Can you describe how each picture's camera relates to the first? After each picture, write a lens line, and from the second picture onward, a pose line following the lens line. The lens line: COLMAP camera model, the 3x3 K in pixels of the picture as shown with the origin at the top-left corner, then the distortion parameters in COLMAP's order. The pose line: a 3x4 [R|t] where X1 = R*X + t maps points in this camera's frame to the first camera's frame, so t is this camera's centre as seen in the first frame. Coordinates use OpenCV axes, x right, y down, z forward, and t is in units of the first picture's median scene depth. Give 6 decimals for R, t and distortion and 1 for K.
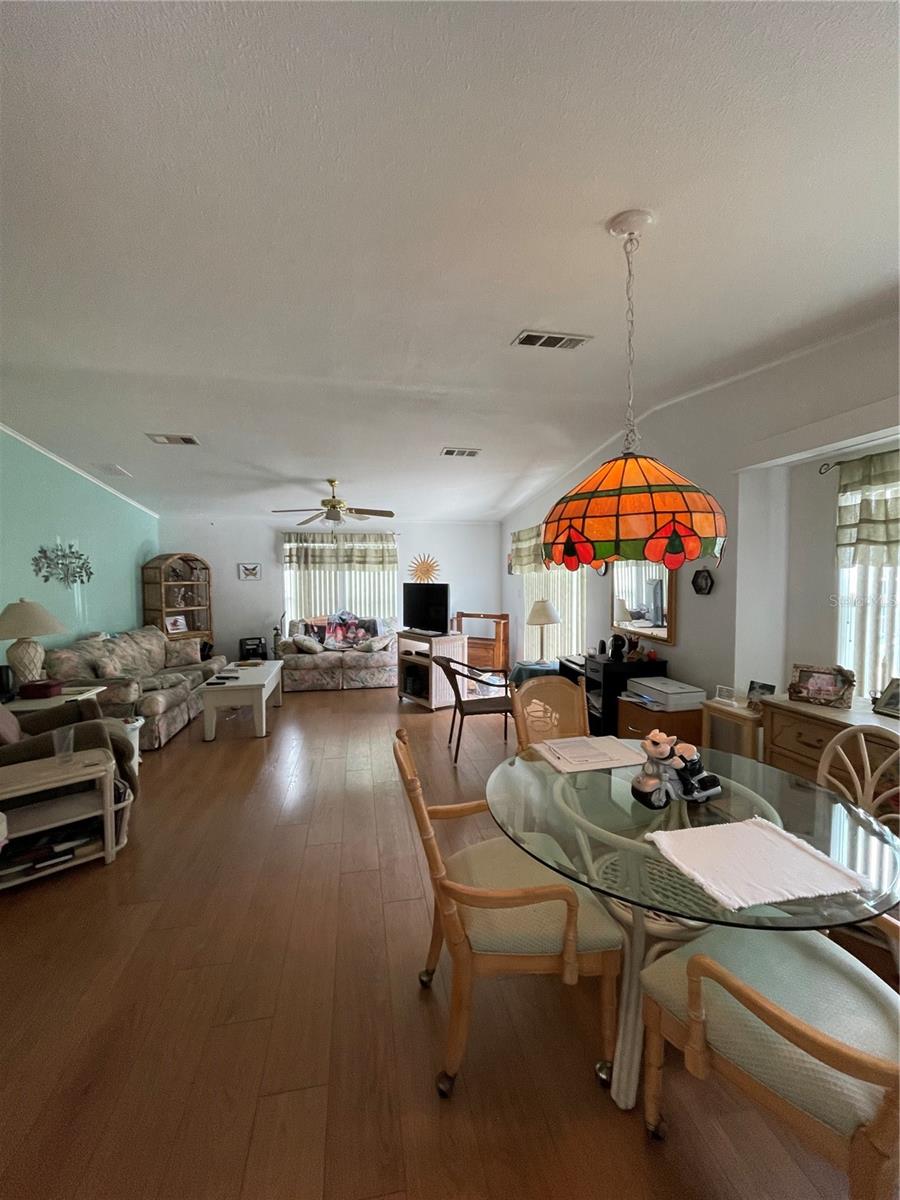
lens RADIAL K [[477.0, 0, 444.9], [0, 477.0, 599.6], [0, 0, 1]] dist [-0.006016, 0.001209]
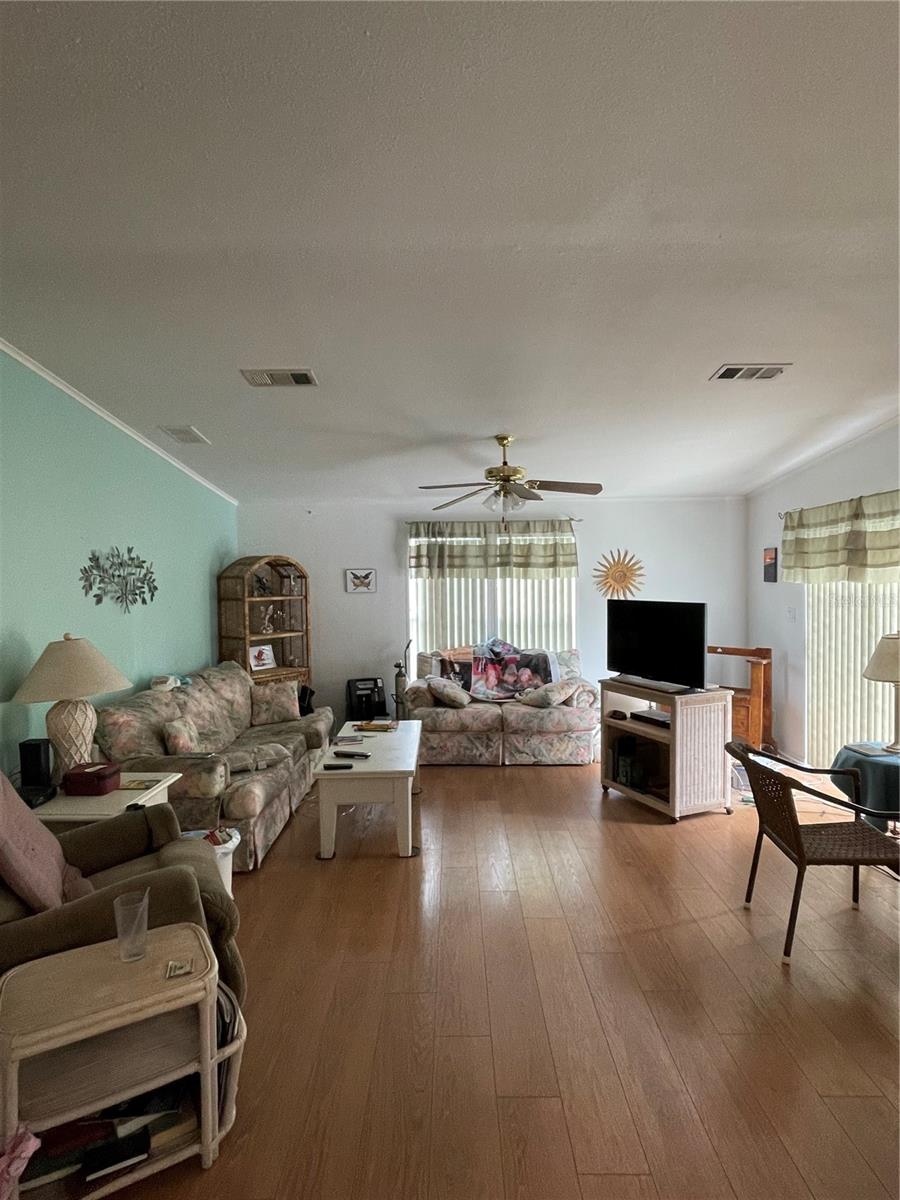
lens RADIAL K [[656.9, 0, 453.9], [0, 656.9, 601.4], [0, 0, 1]] dist [0.006111, -0.006986]
pose [[0.981059, -0.000430, -0.193709, -0.141909], [-0.001926, 0.999926, -0.011973, -0.026491], [0.193700, 0.012119, 0.980986, 0.158189]]
